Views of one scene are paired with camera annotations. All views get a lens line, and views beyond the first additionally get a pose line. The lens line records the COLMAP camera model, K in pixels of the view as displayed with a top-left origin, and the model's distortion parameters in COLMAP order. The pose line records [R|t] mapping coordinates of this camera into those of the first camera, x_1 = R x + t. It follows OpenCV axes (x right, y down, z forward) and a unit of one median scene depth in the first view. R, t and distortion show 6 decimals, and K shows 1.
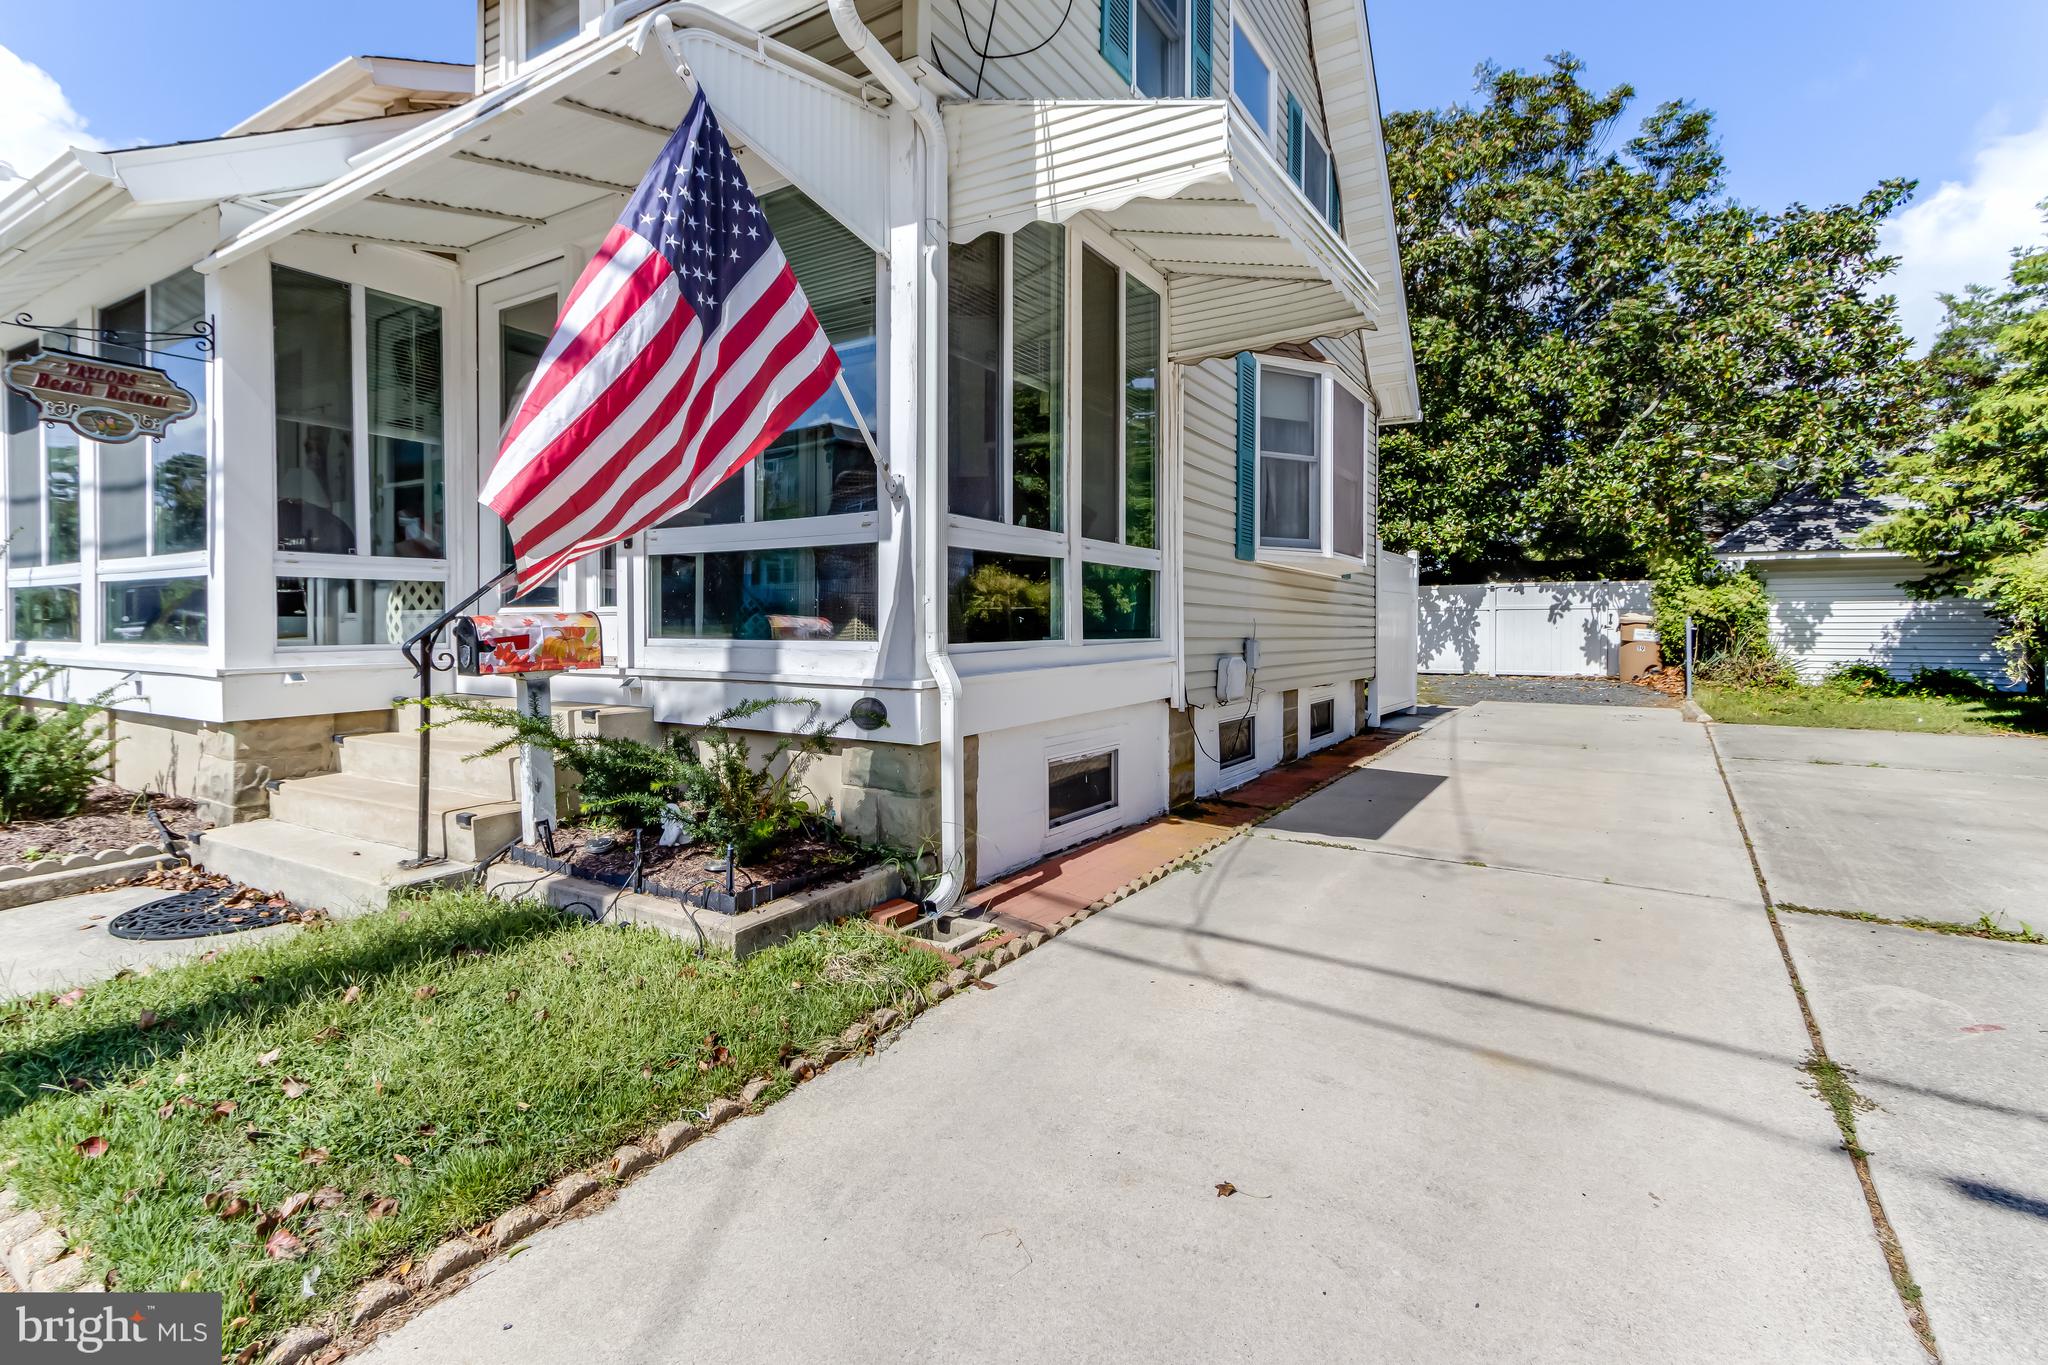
lens RADIAL K [[970.0, 0, 1024.1], [0, 970.0, 635.4], [0, 0, 1]] dist [0.021680, -0.002888]
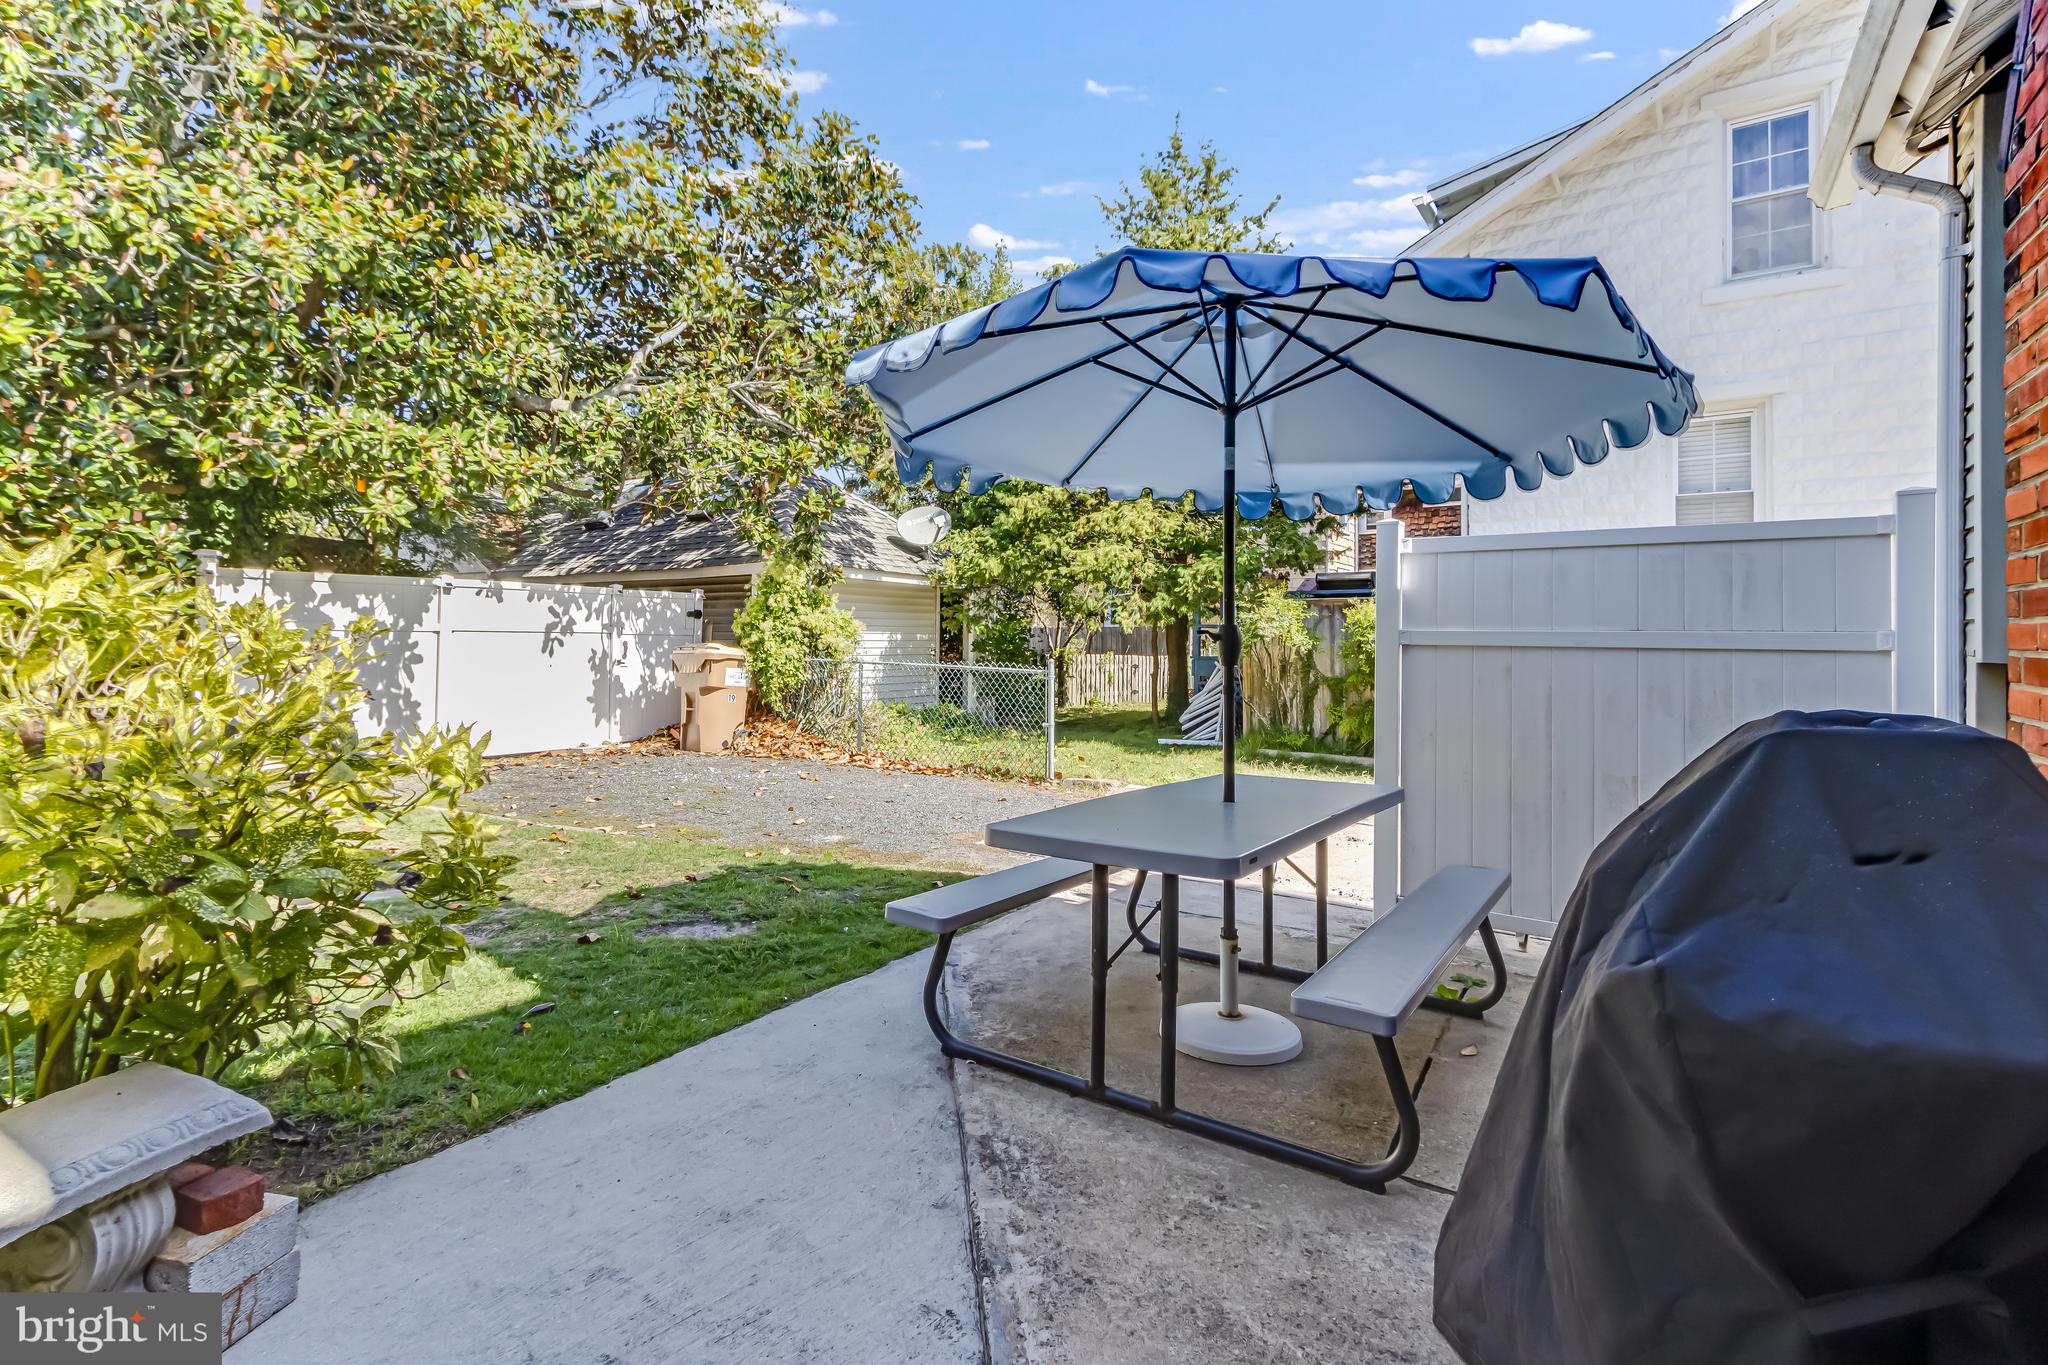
lens RADIAL K [[948.2, 0, 1019.5], [0, 948.2, 663.6], [0, 0, 1]] dist [0.003608, 0.000365]
pose [[0.018227, -0.019488, 0.999644, 0.008767], [0.000592, 0.999810, 0.019481, -0.066542], [-0.999834, 0.000237, 0.018235, 2.503018]]
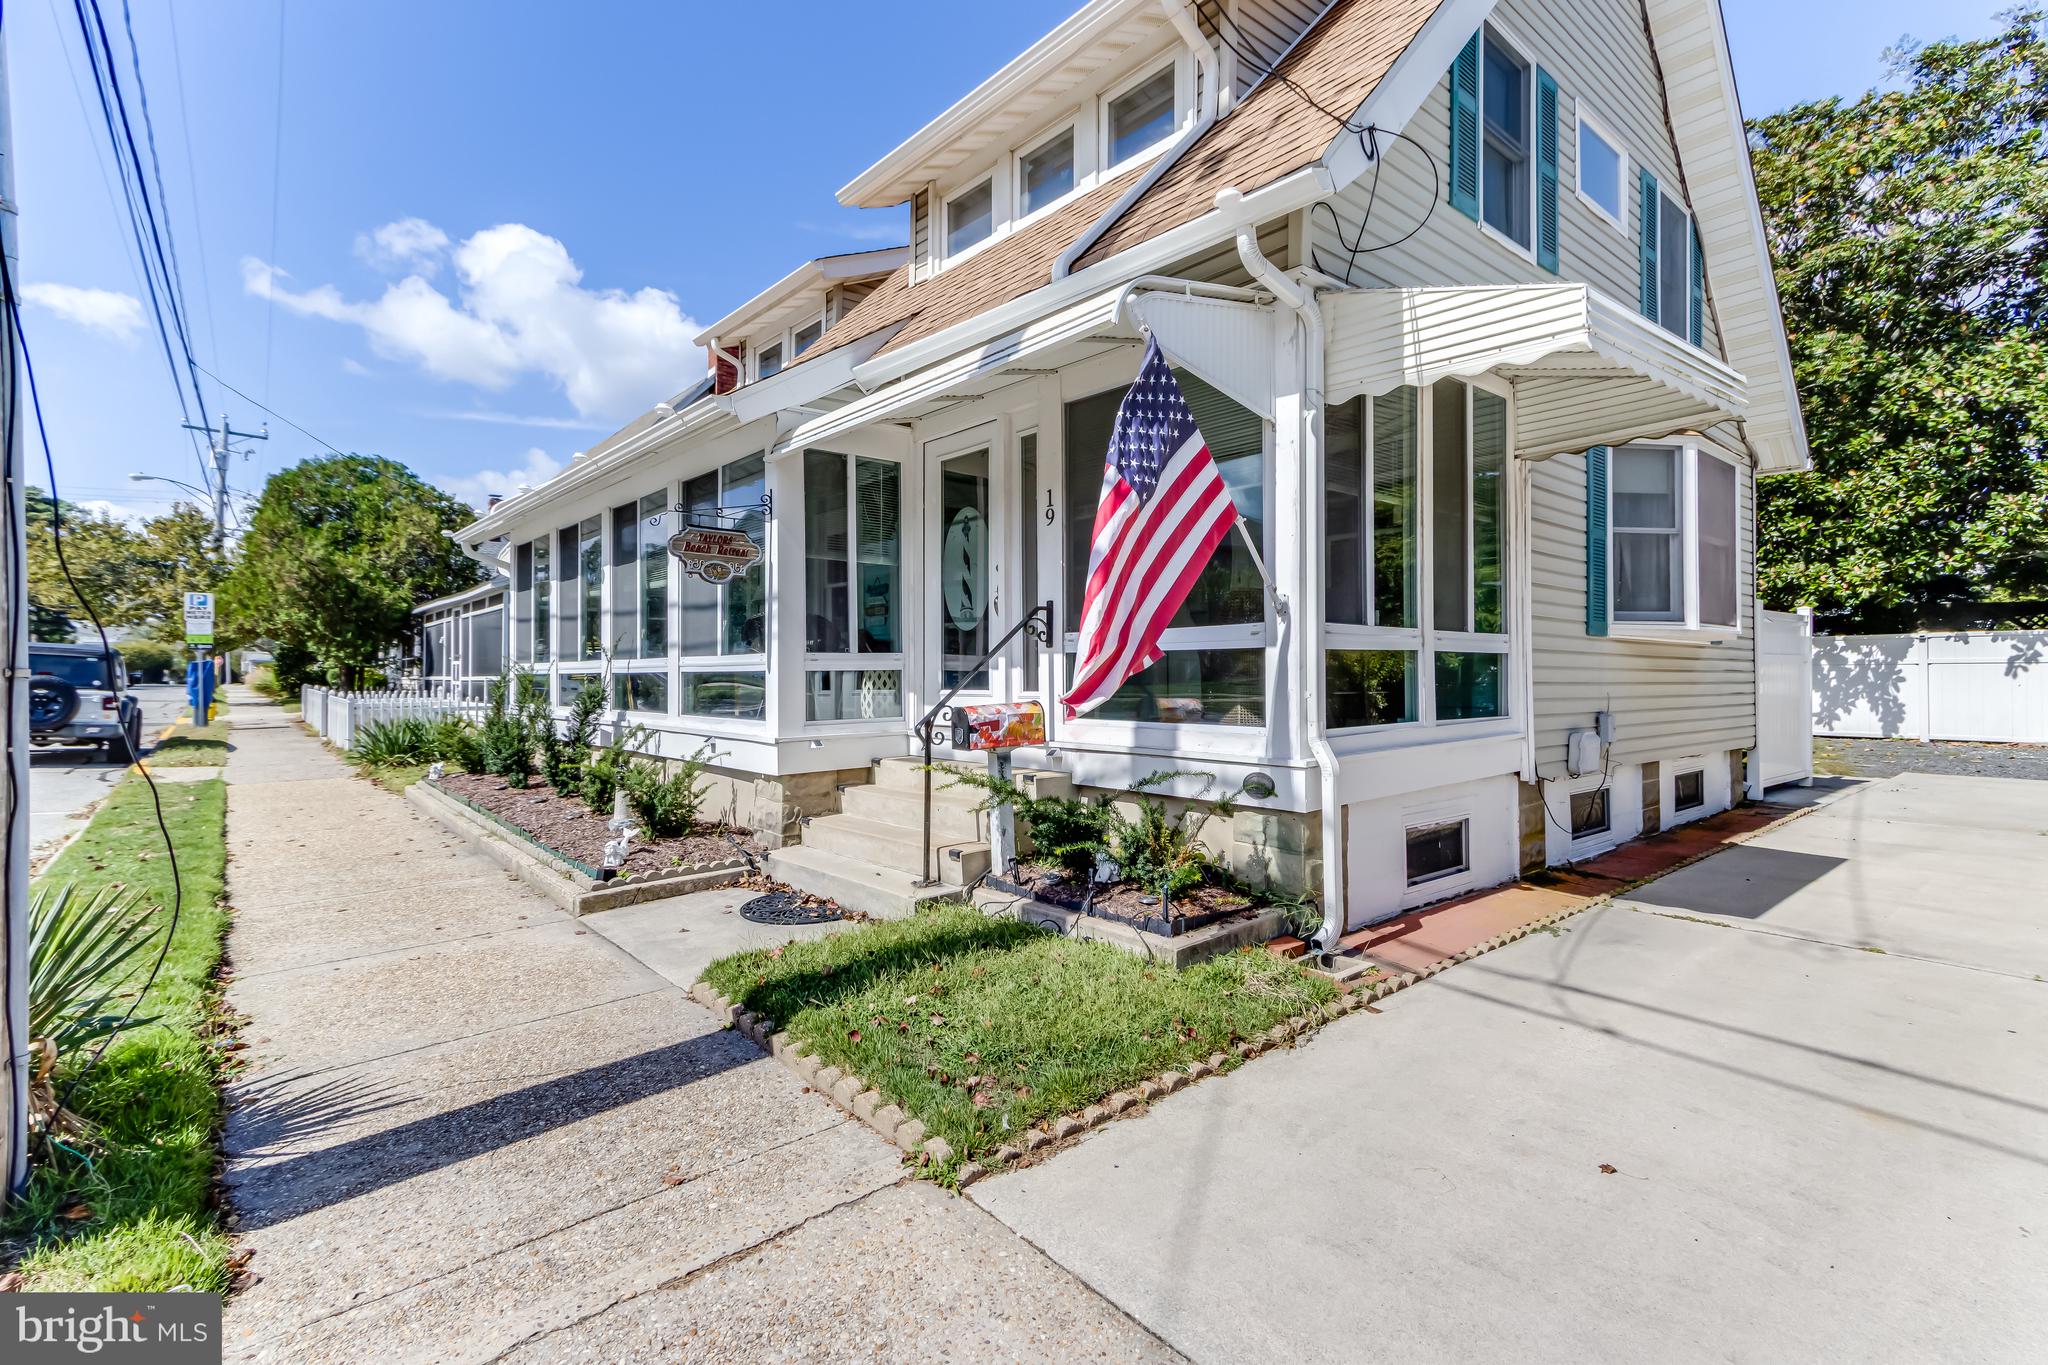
lens RADIAL K [[970.0, 0, 1006.3], [0, 970.0, 670.1], [0, 0, 1]] dist [0.021680, -0.002888]
pose [[0.952092, -0.008943, -0.305680, -0.072150], [0.005019, 0.999895, -0.013620, -0.043825], [0.305770, 0.011434, 0.952037, -0.242015]]
